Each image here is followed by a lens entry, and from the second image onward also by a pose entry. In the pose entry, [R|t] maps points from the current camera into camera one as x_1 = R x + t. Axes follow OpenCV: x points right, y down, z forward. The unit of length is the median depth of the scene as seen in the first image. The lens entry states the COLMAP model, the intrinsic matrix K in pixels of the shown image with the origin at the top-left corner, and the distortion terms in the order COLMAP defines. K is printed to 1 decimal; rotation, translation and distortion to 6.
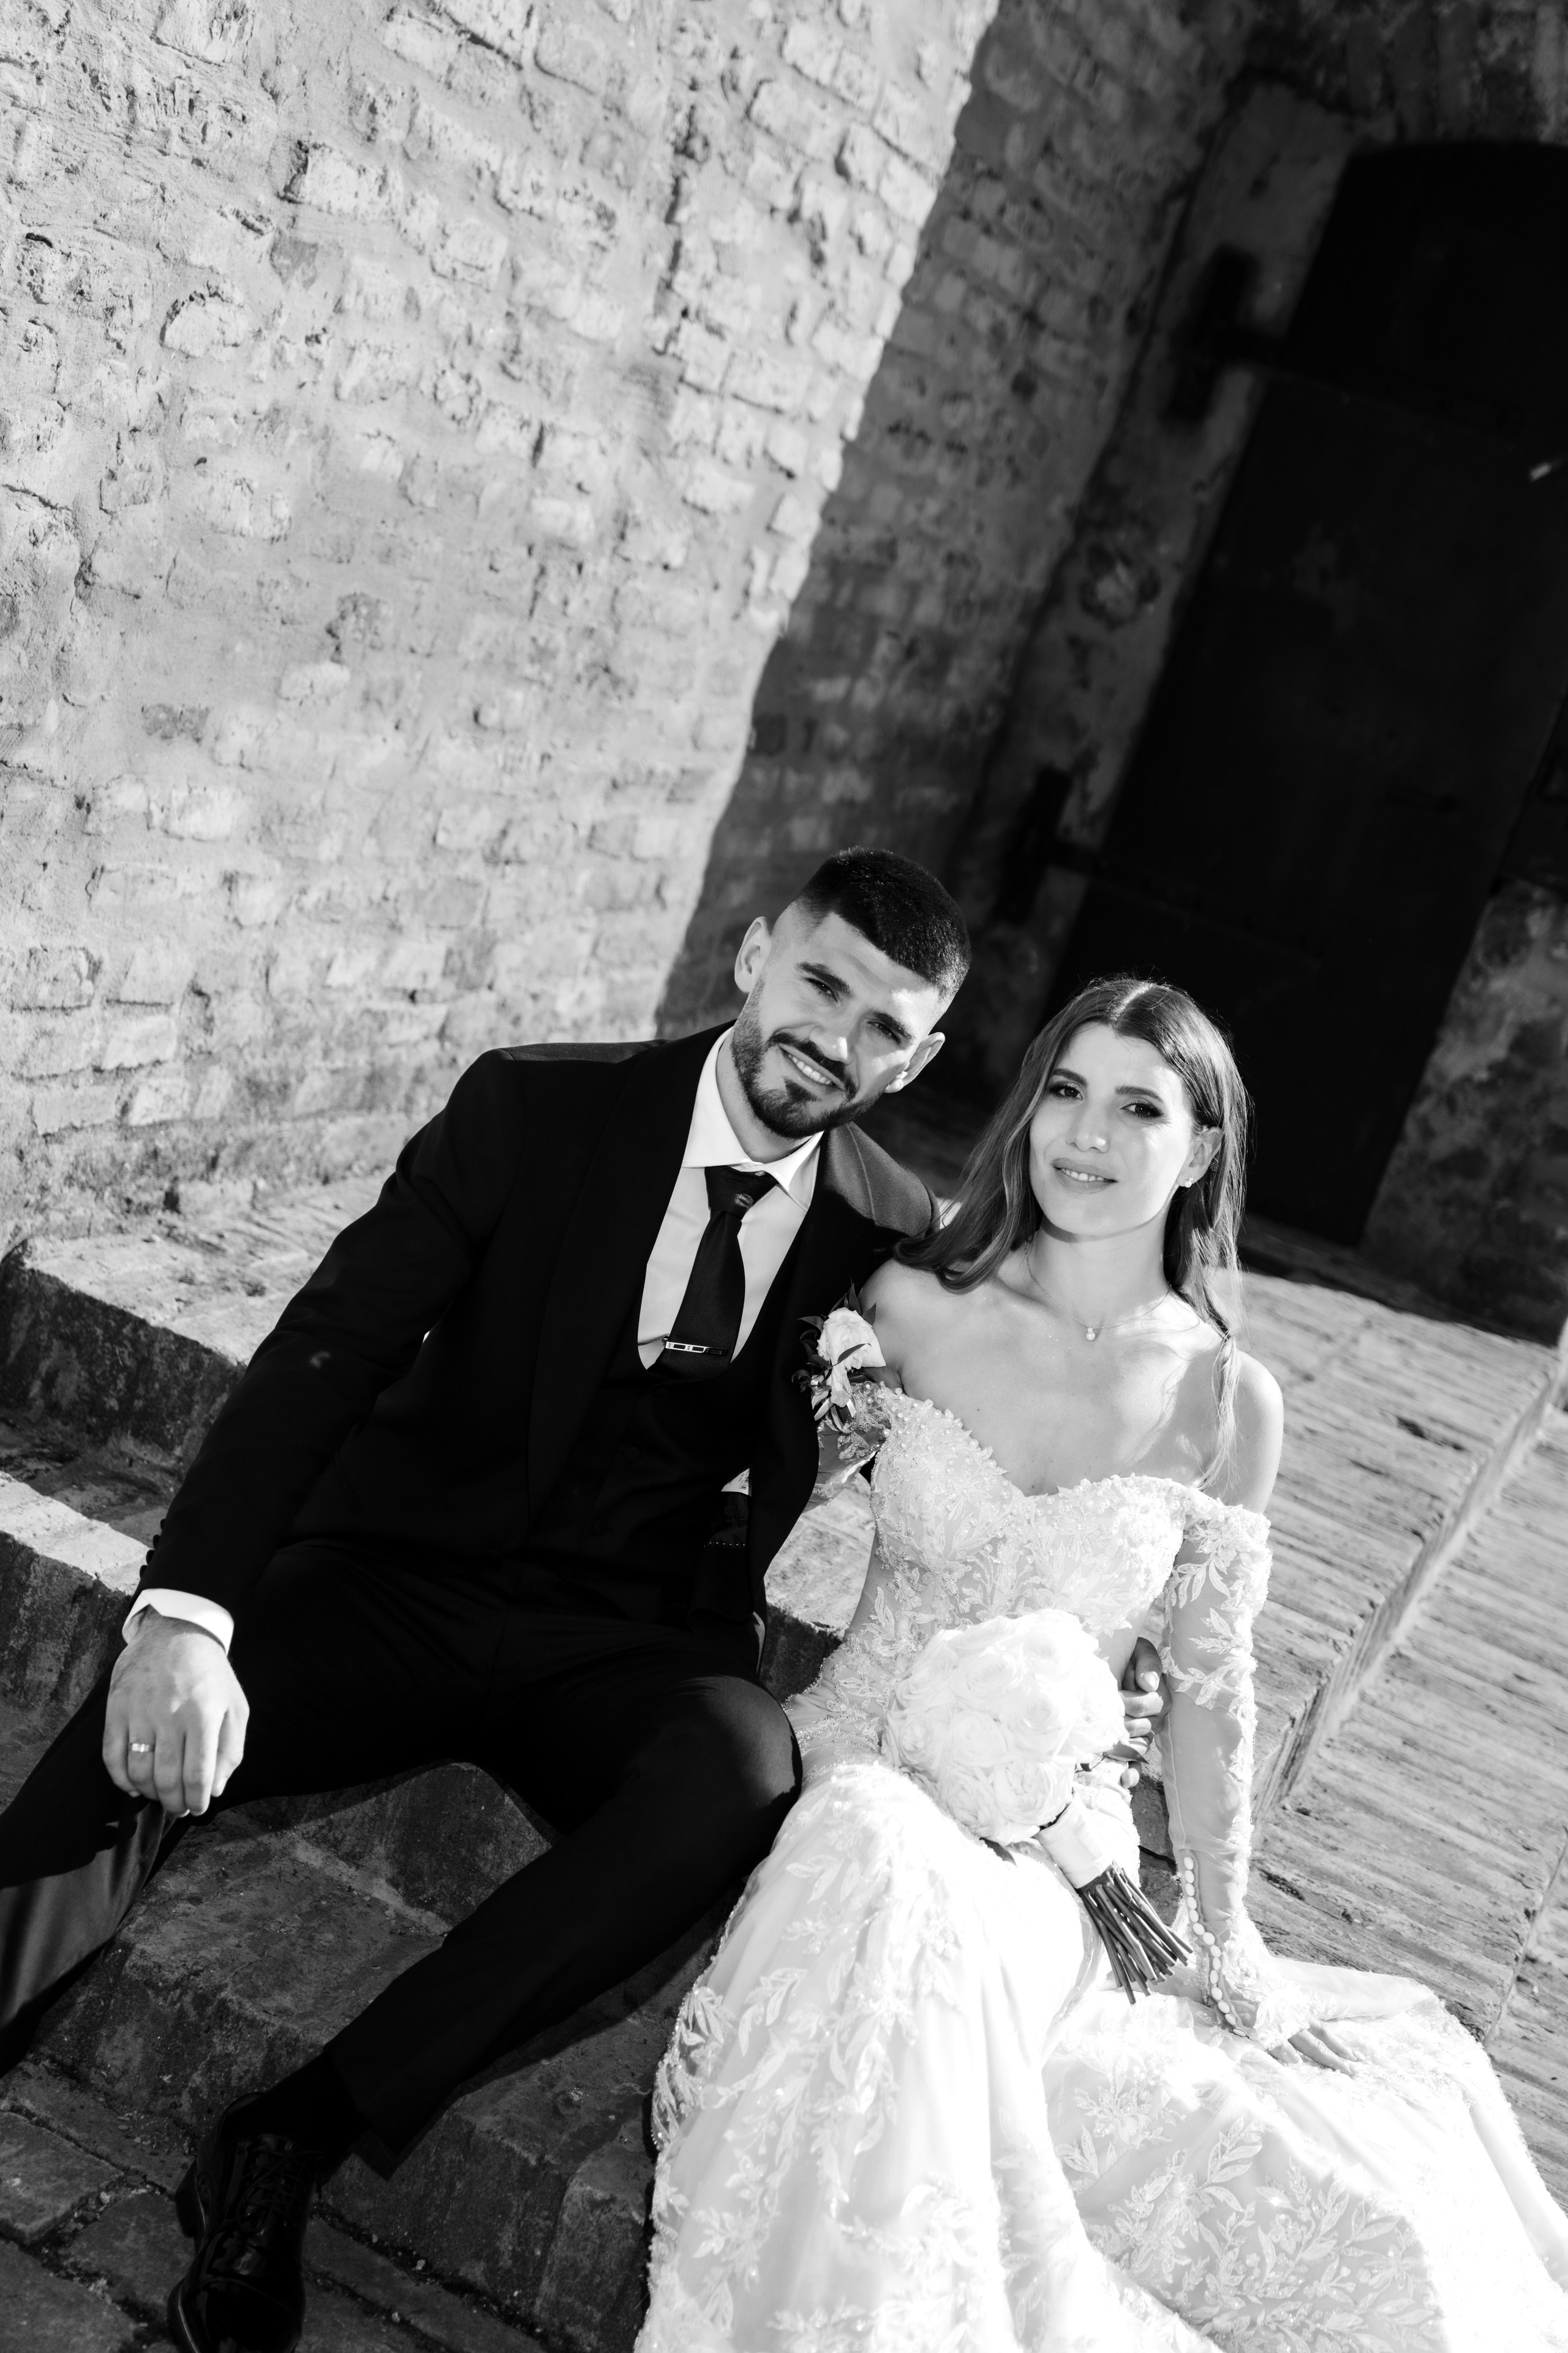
lens RADIAL K [[3392.5, 0, 784.0], [0, 3392.5, 1176.5], [0, 0, 1]] dist [0.150182, 0.396438]
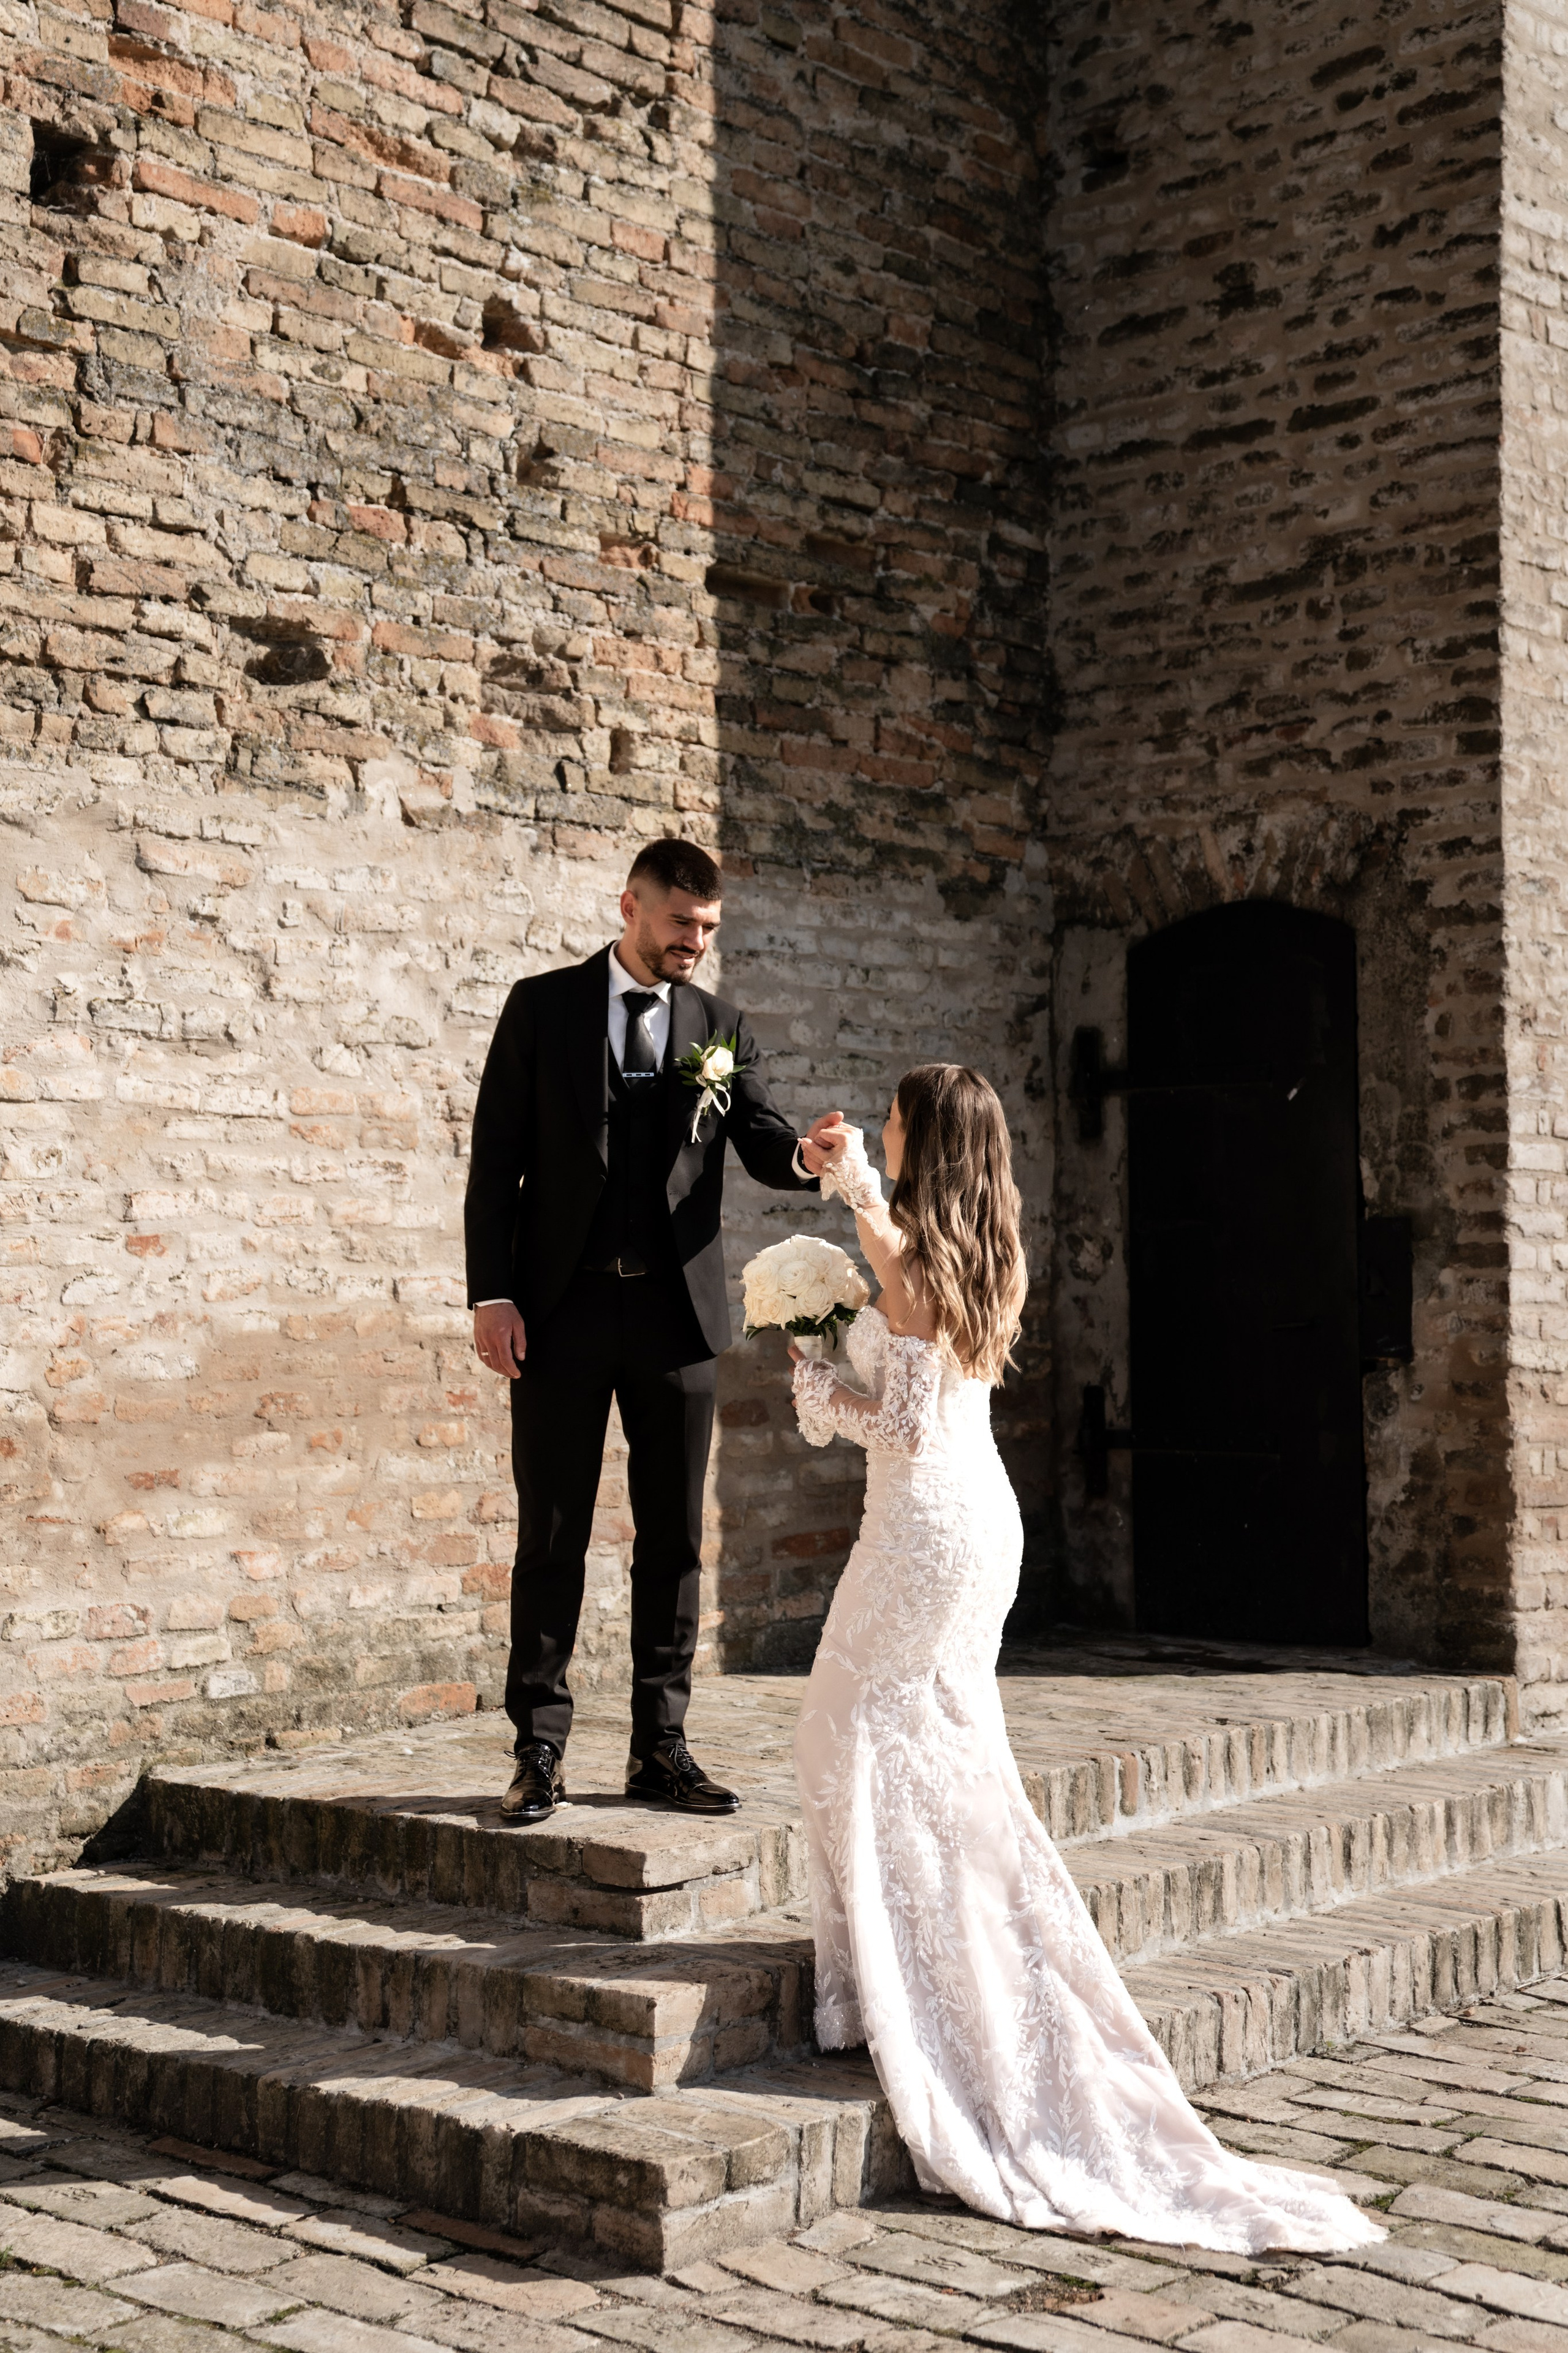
lens RADIAL K [[3336.2, 0, 766.5], [0, 3336.2, 1156.9], [0, 0, 1]] dist [0.117031, 0.355123]
pose [[0.885174, -0.336519, -0.321280, 0.758429], [0.229533, 0.916514, -0.327591, 0.380703], [0.404699, 0.216231, 0.888517, -0.568103]]
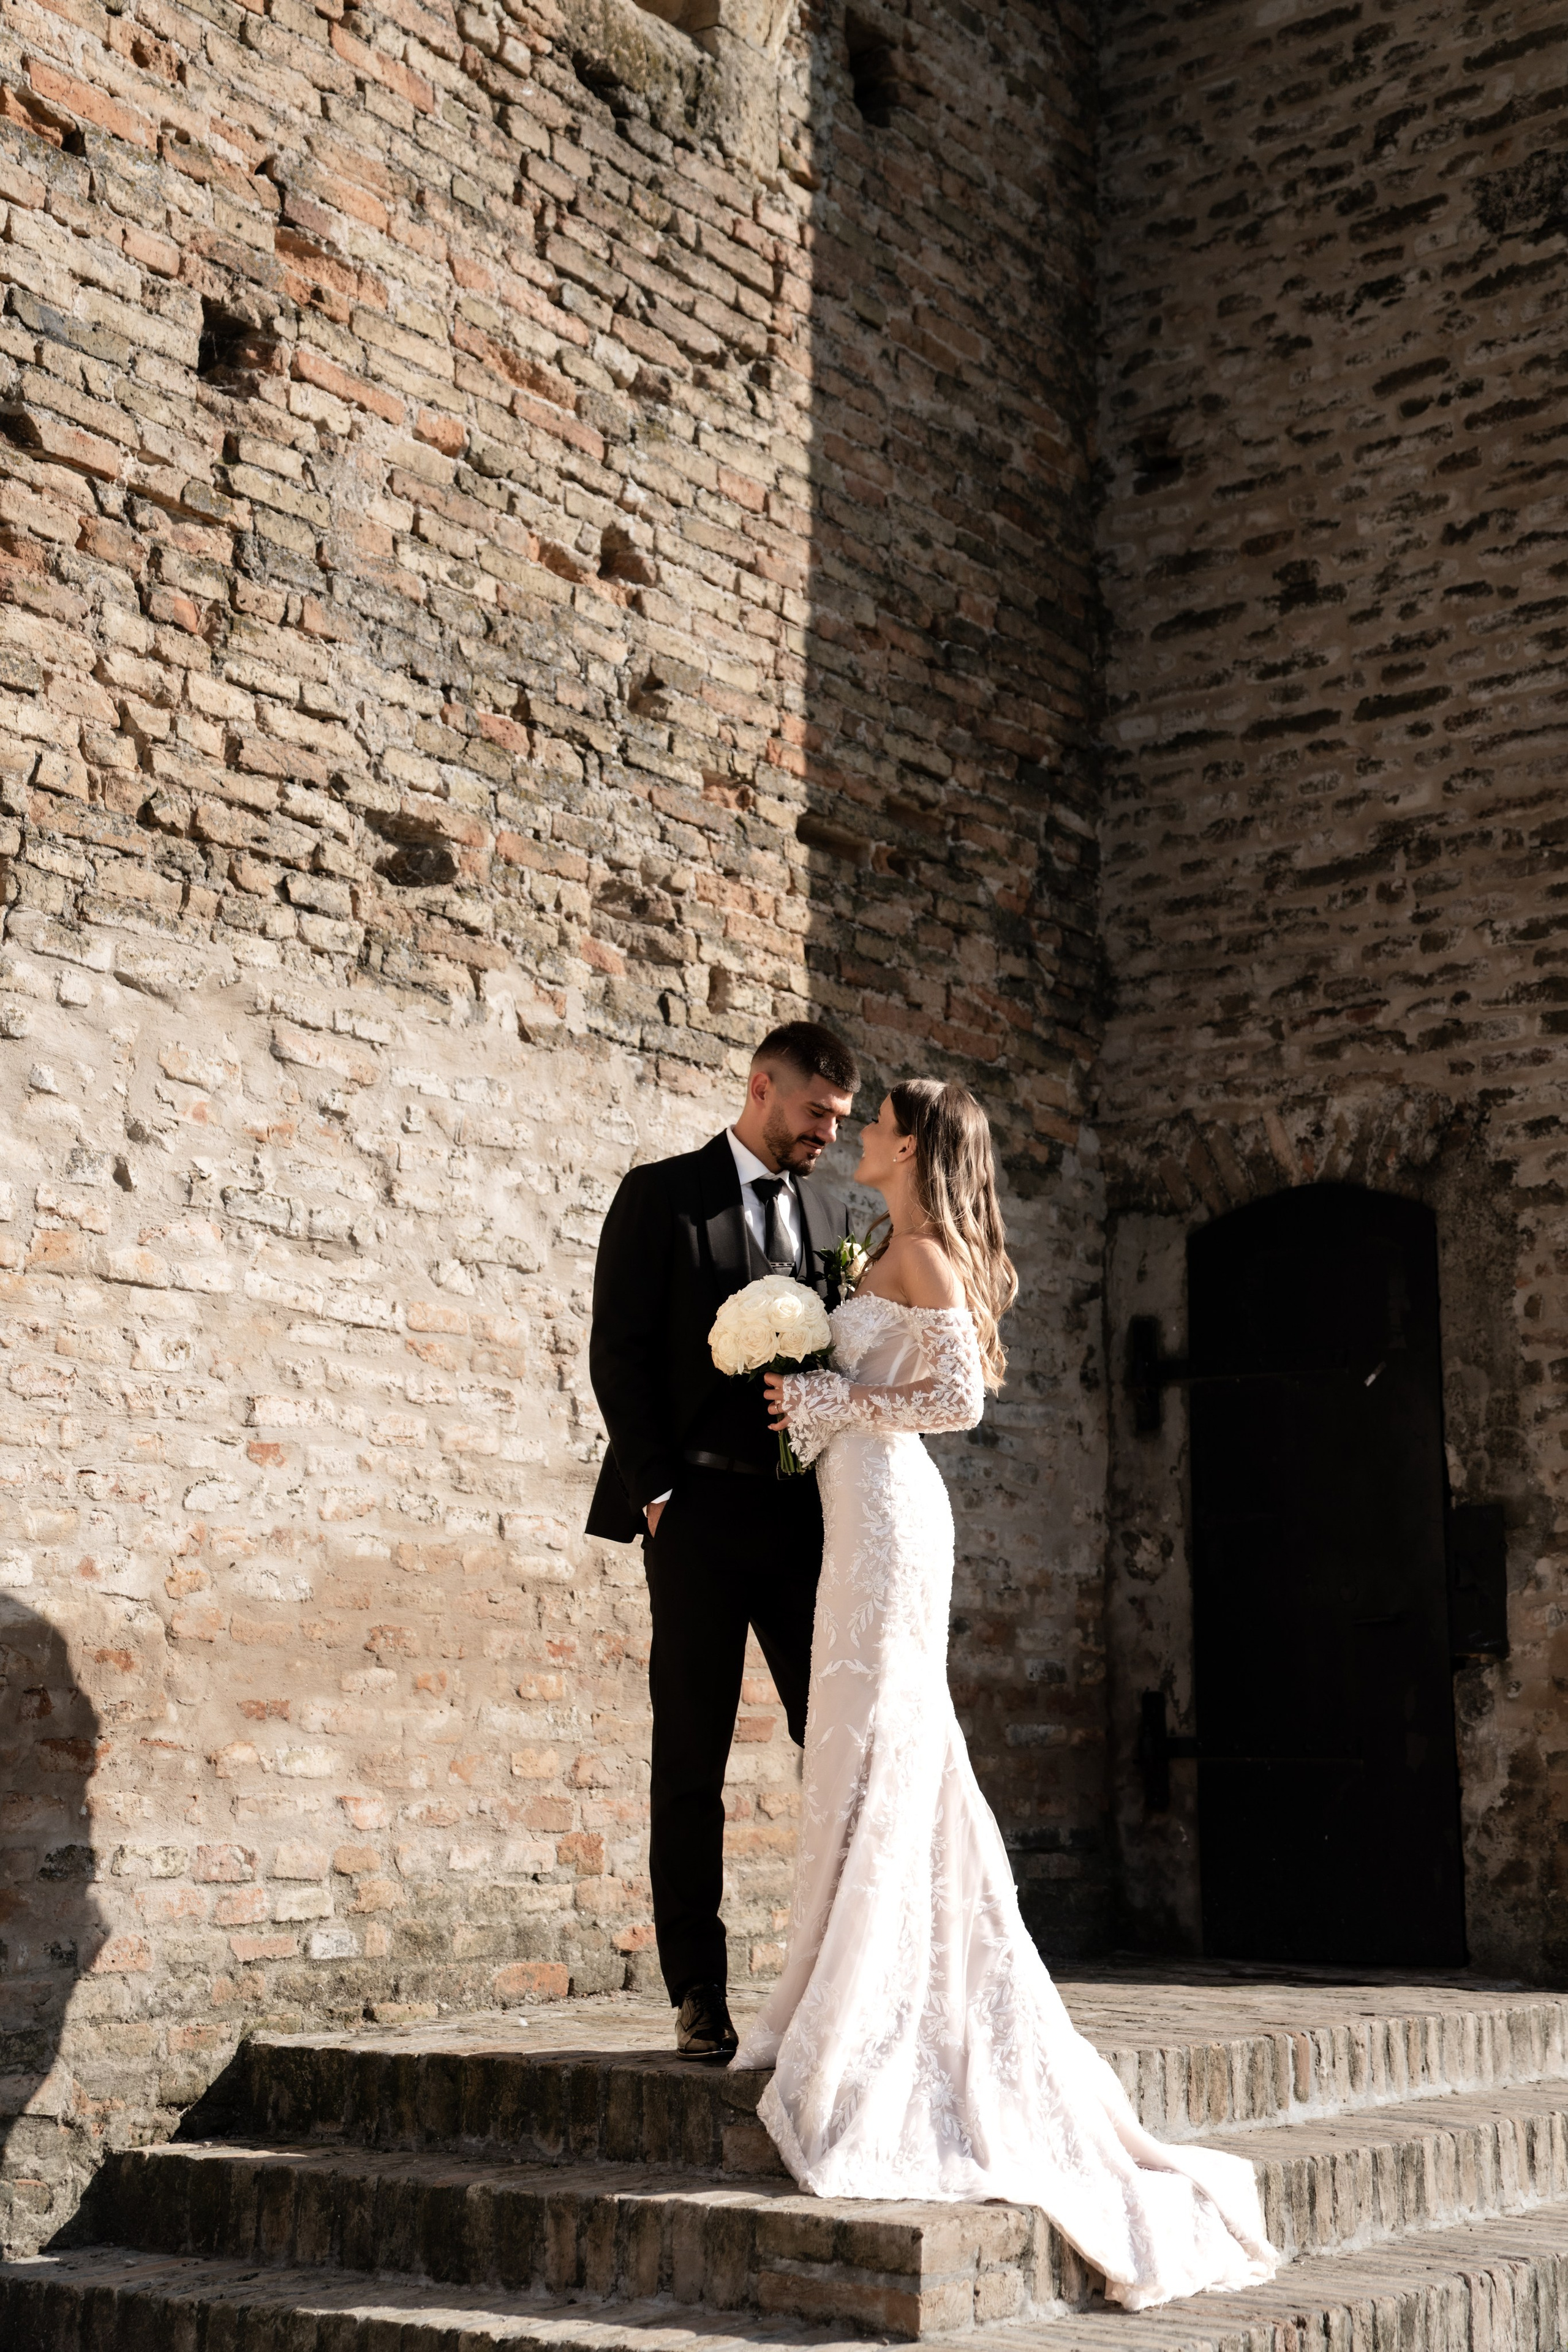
lens RADIAL K [[3391.3, 0, 784.0], [0, 3391.3, 1176.0], [0, 0, 1]] dist [0.150182, 0.396438]
pose [[0.914030, -0.354289, -0.197556, 0.493463], [0.243795, 0.869031, -0.430523, 0.434754], [0.324212, 0.345347, 0.880694, -0.559970]]
